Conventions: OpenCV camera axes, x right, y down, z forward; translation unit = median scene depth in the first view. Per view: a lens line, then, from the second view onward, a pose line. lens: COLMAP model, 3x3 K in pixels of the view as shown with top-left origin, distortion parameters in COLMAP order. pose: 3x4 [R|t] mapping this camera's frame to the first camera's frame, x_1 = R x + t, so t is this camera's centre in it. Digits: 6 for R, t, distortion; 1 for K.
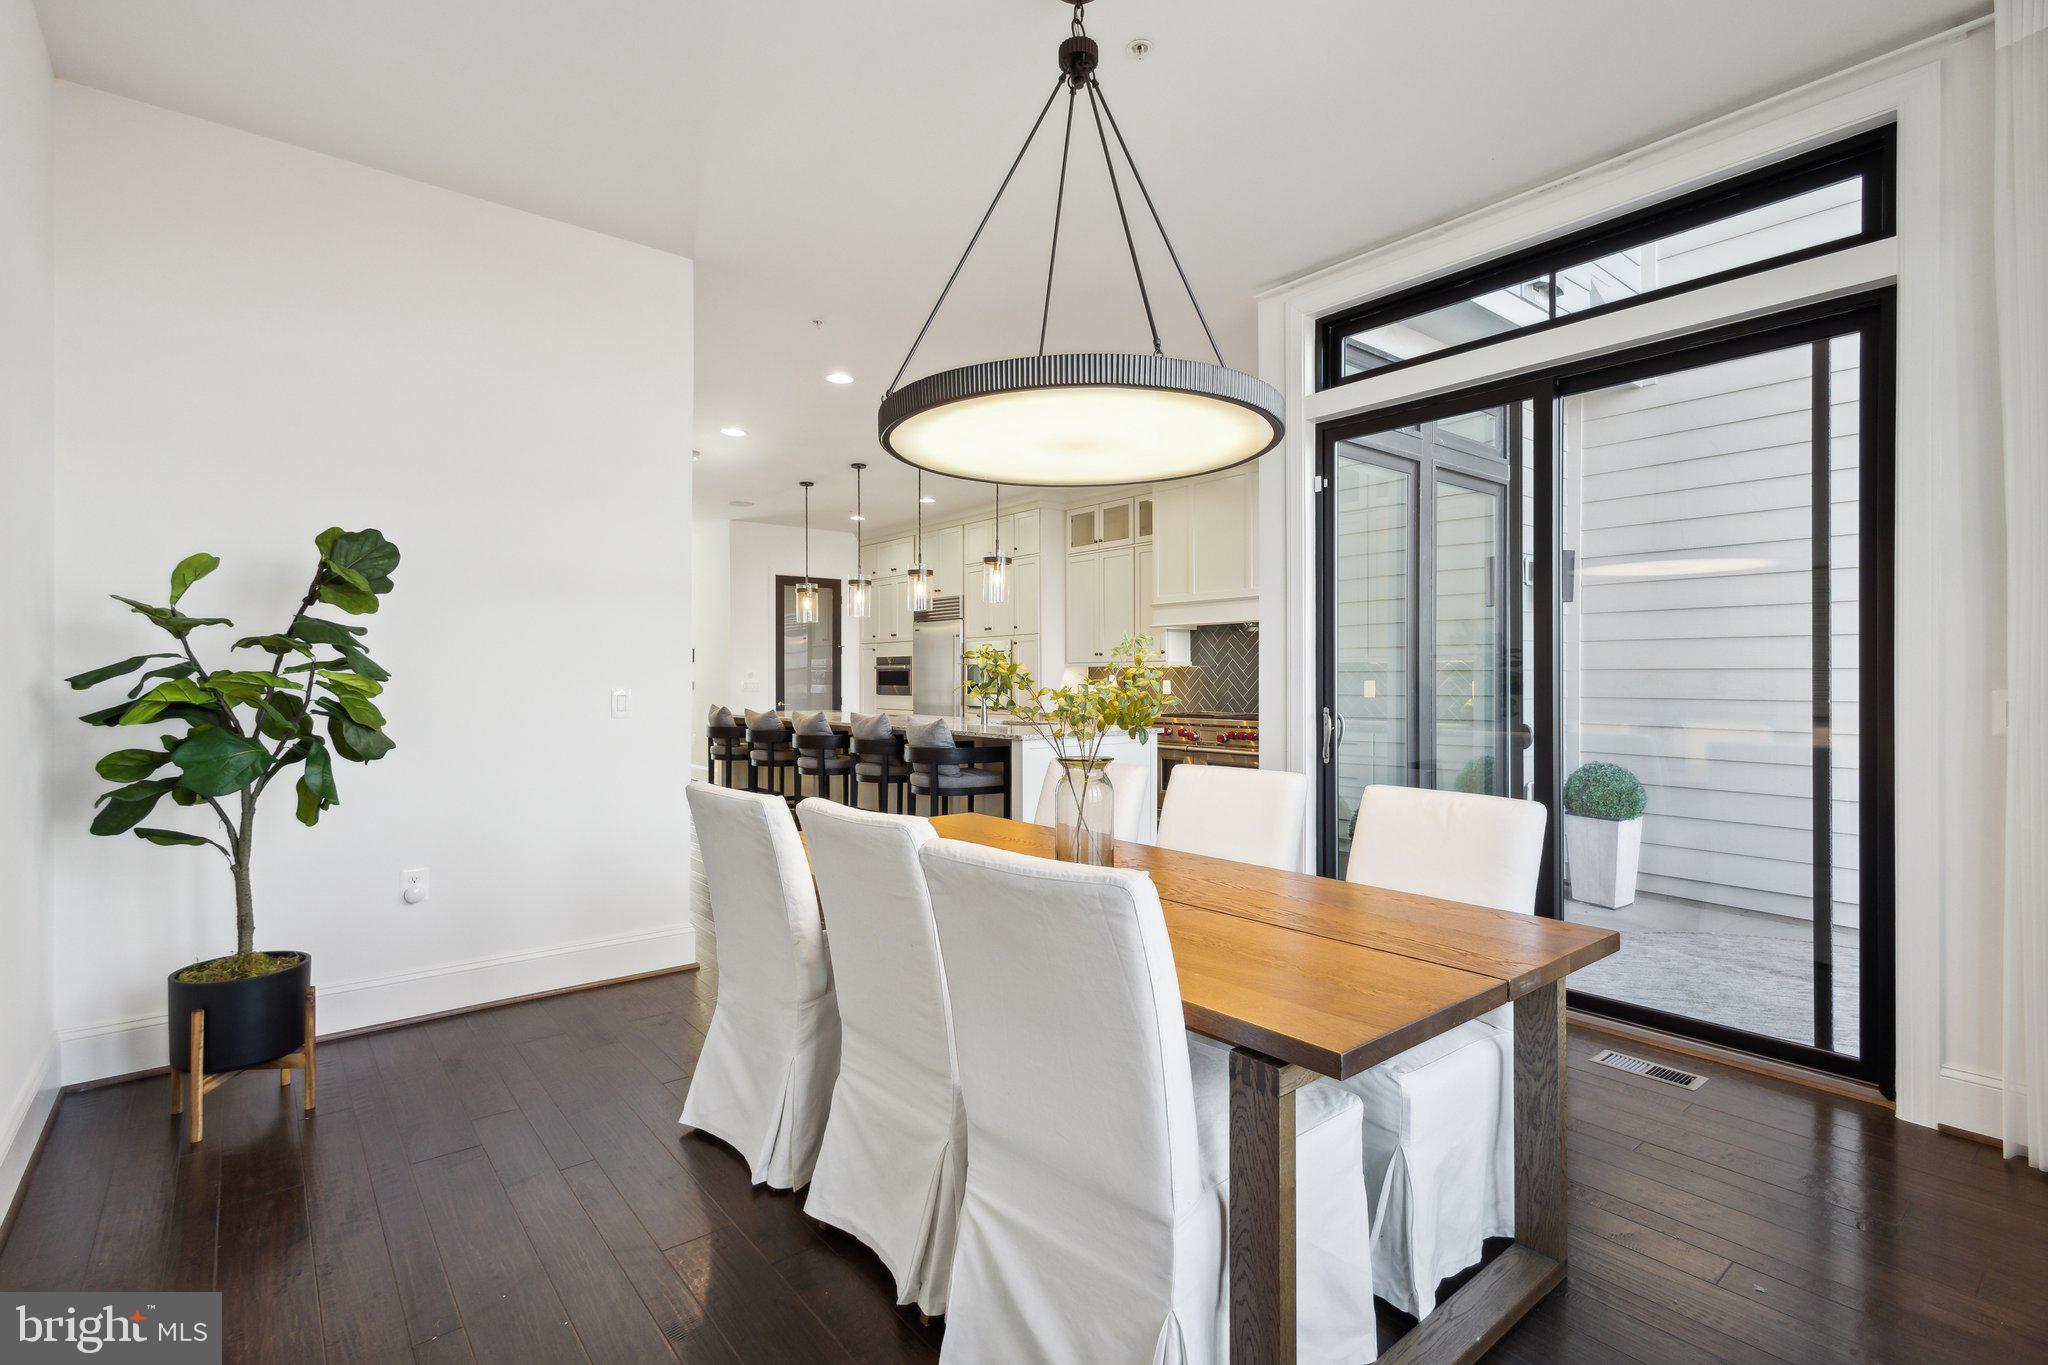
lens RADIAL K [[943.5, 0, 1016.3], [0, 943.5, 683.4], [0, 0, 1]] dist [0.008481, -0.005200]
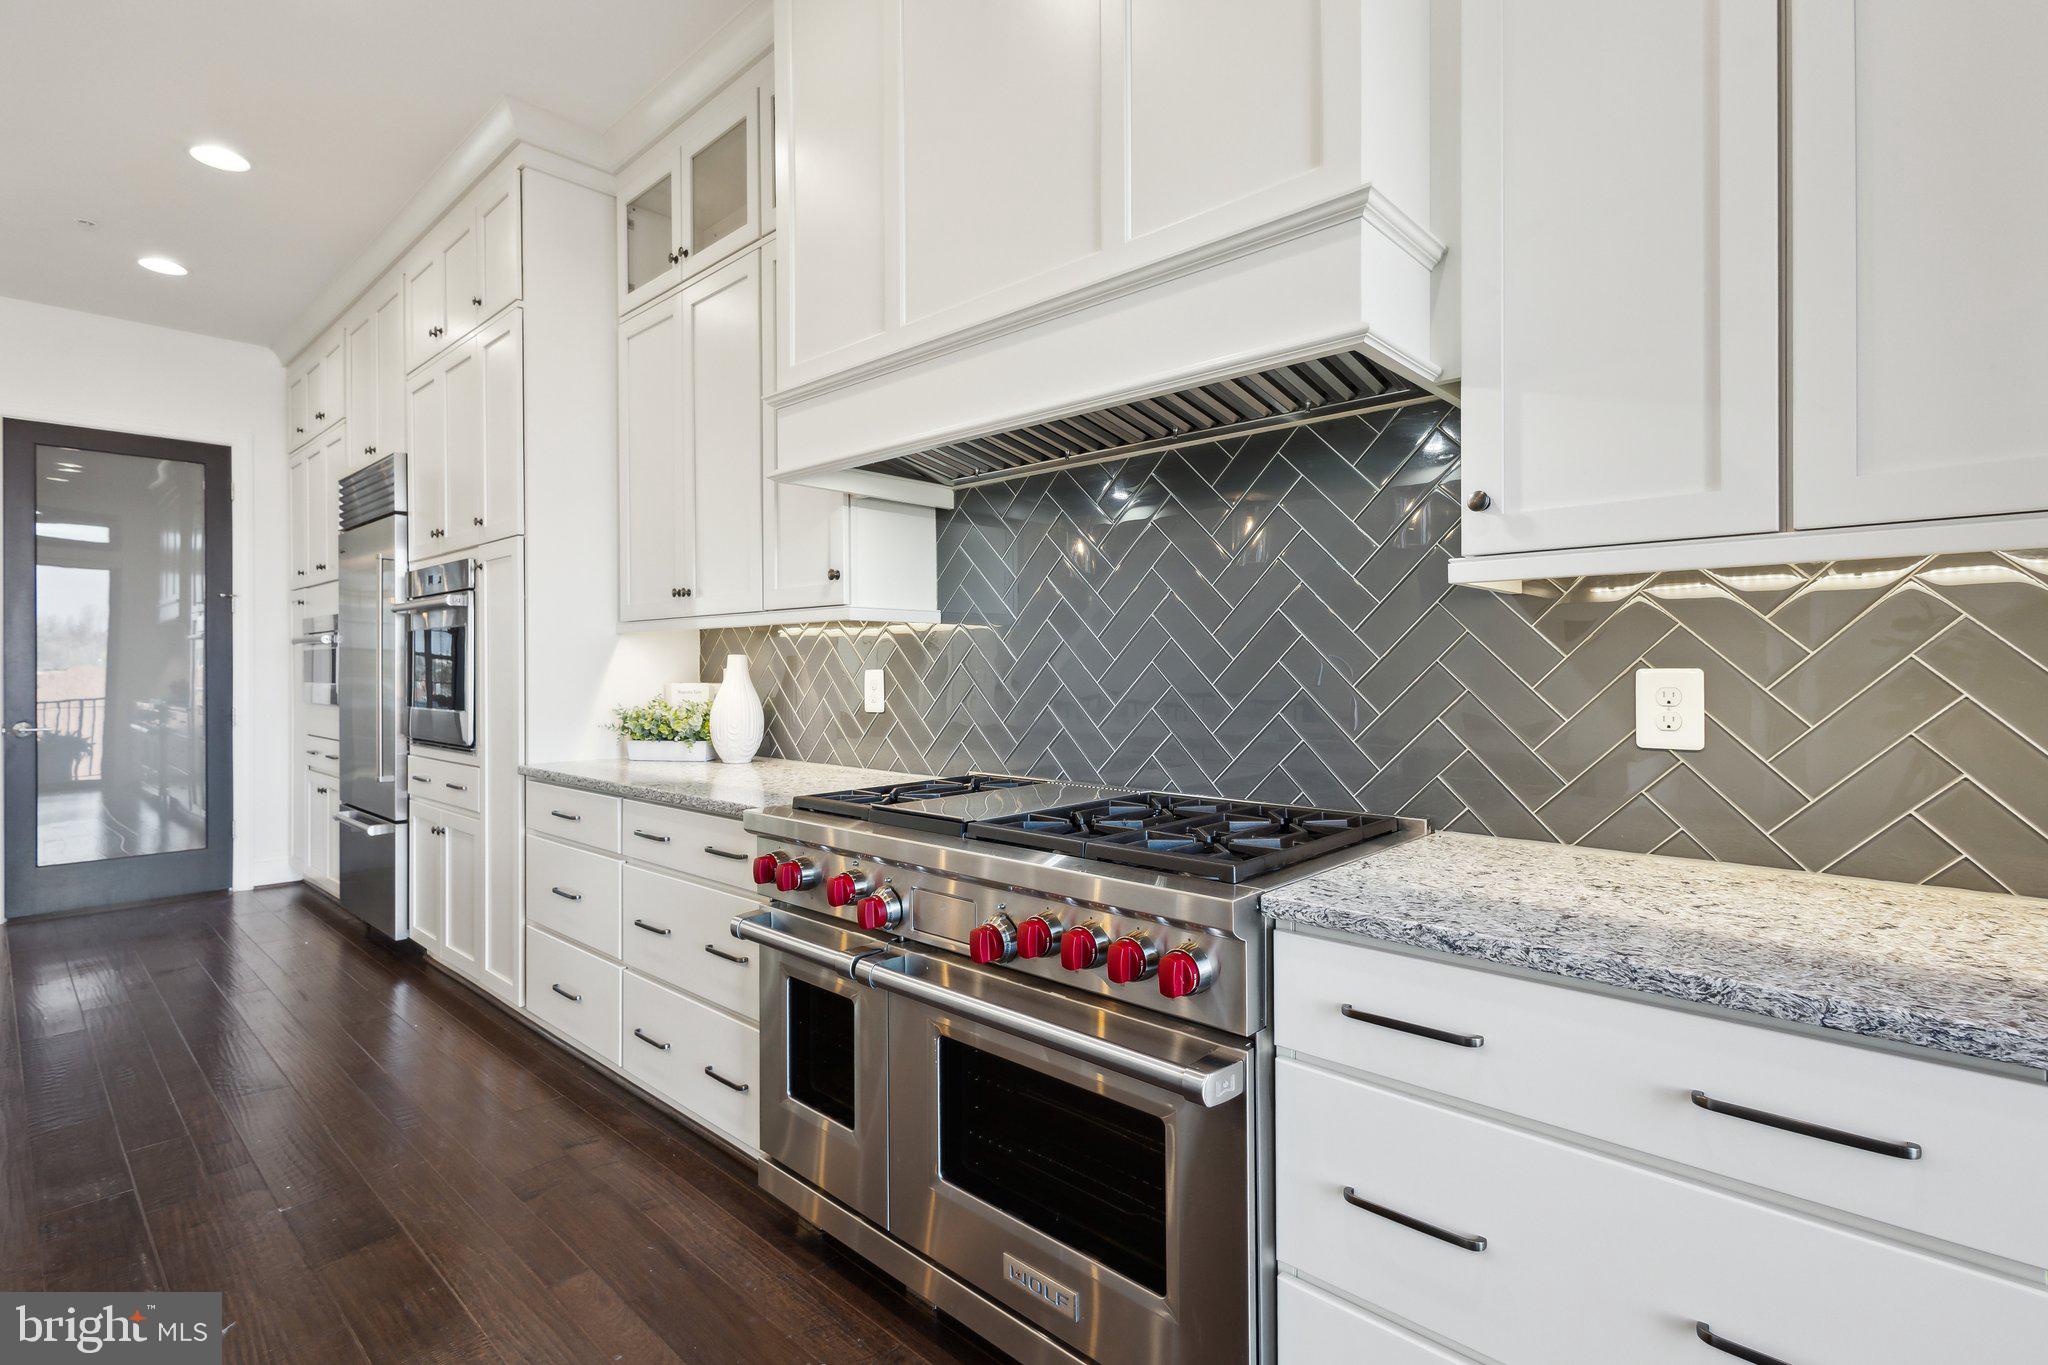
lens RADIAL K [[943.5, 0, 1039.4], [0, 943.5, 664.0], [0, 0, 1]] dist [0.008481, -0.005200]
pose [[0.988126, -0.005433, 0.153551, 0.171505], [0.006273, 0.999968, -0.004986, -0.003405], [-0.153519, 0.005890, 0.988128, 0.690372]]
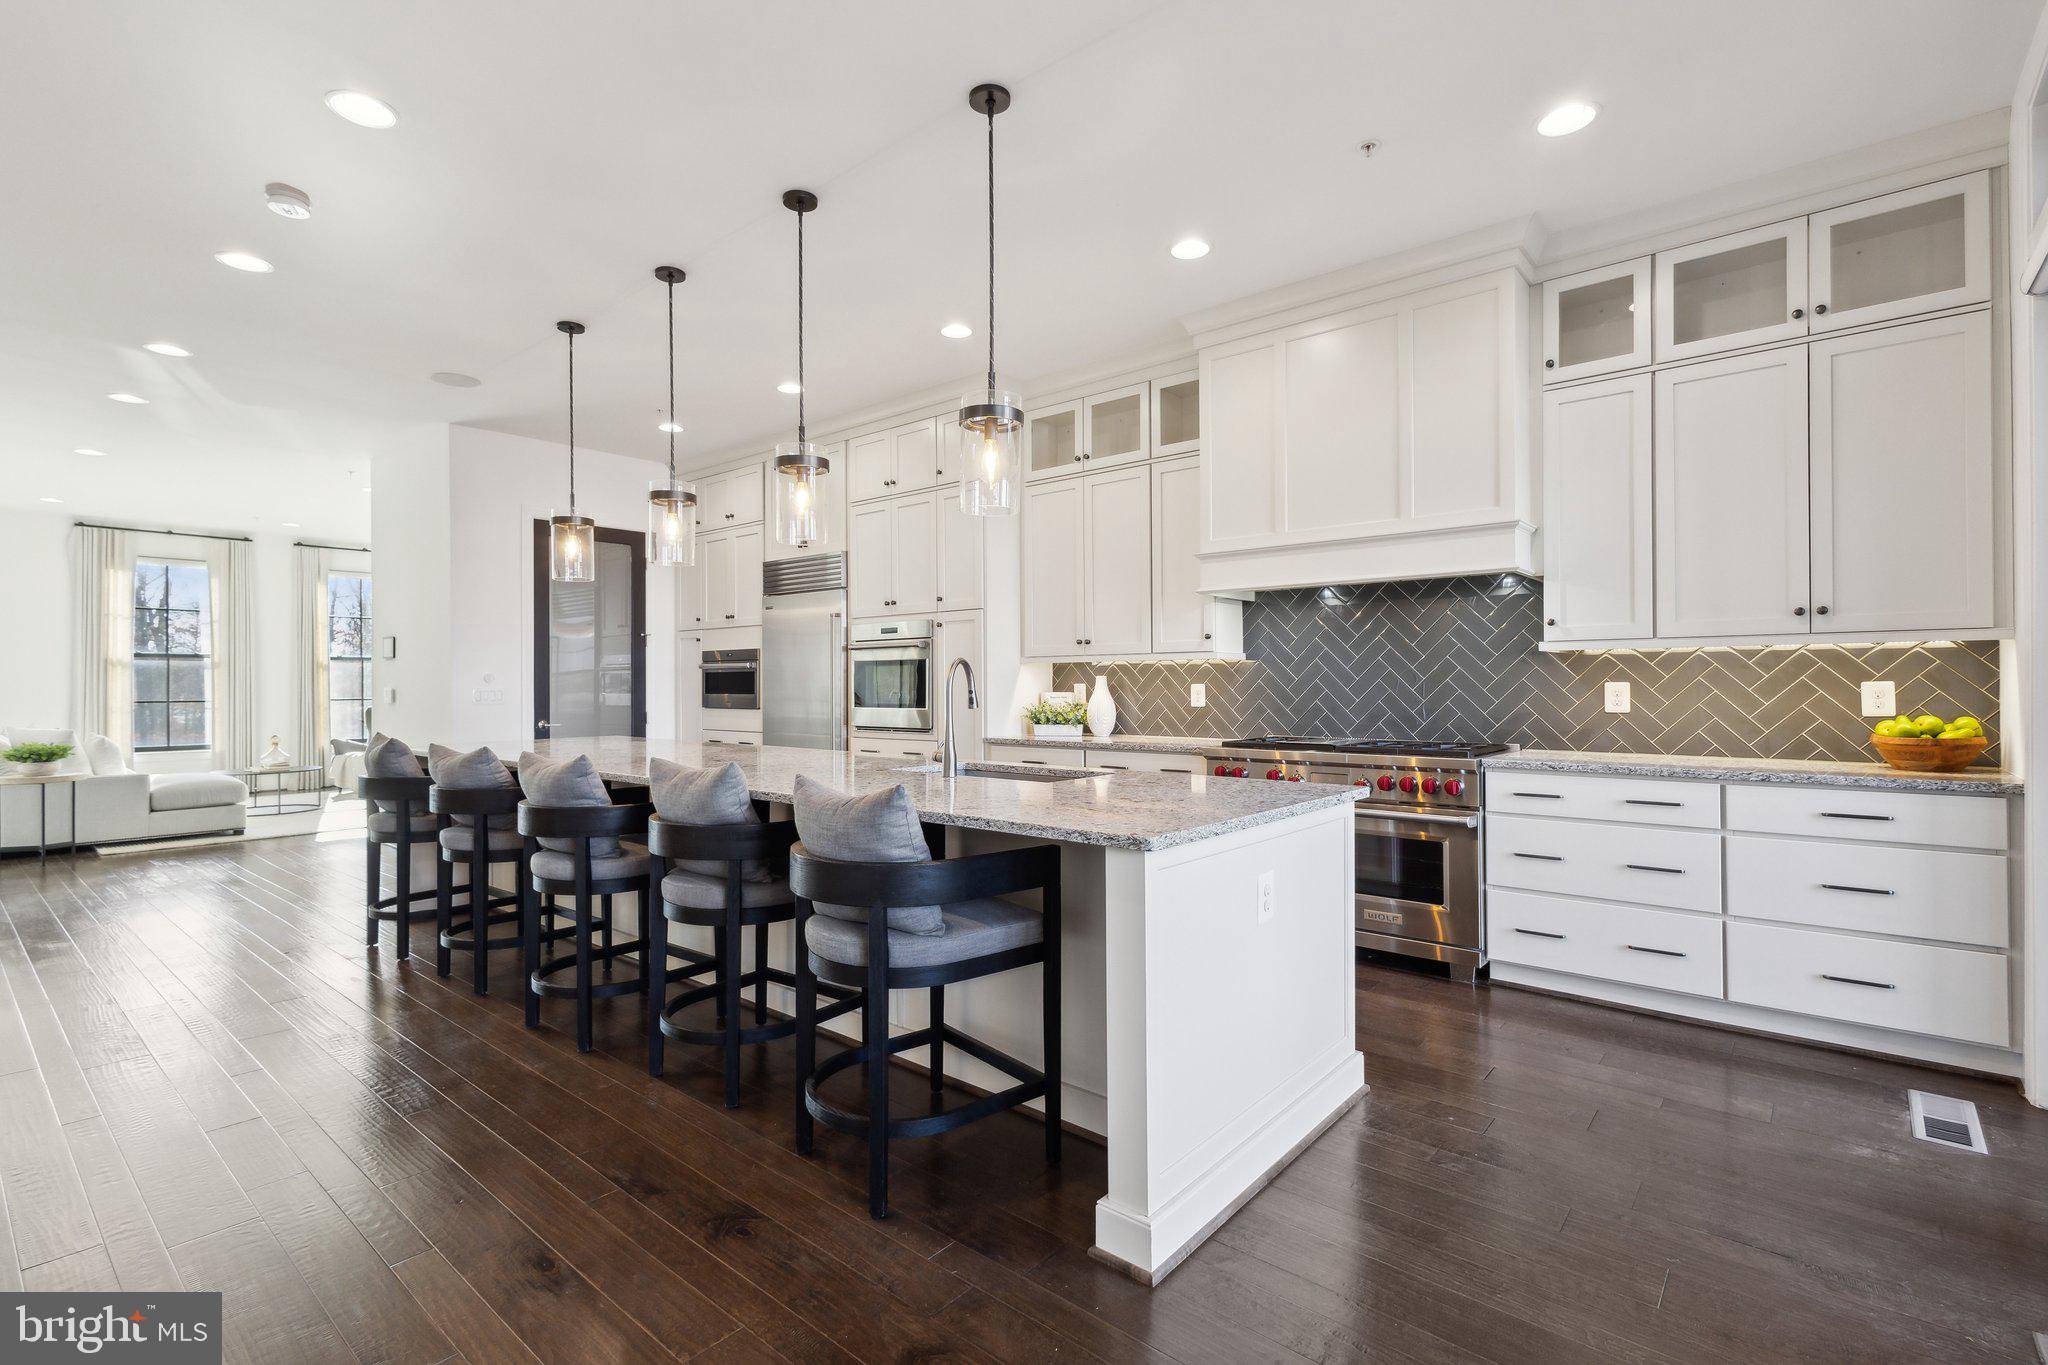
lens RADIAL K [[943.5, 0, 1019.2], [0, 943.5, 681.0], [0, 0, 1]] dist [0.008481, -0.005200]
pose [[0.983148, -0.002554, 0.182796, -0.069999], [0.004224, 0.999953, -0.008746, -0.000498], [-0.182765, 0.009371, 0.983112, 0.432026]]
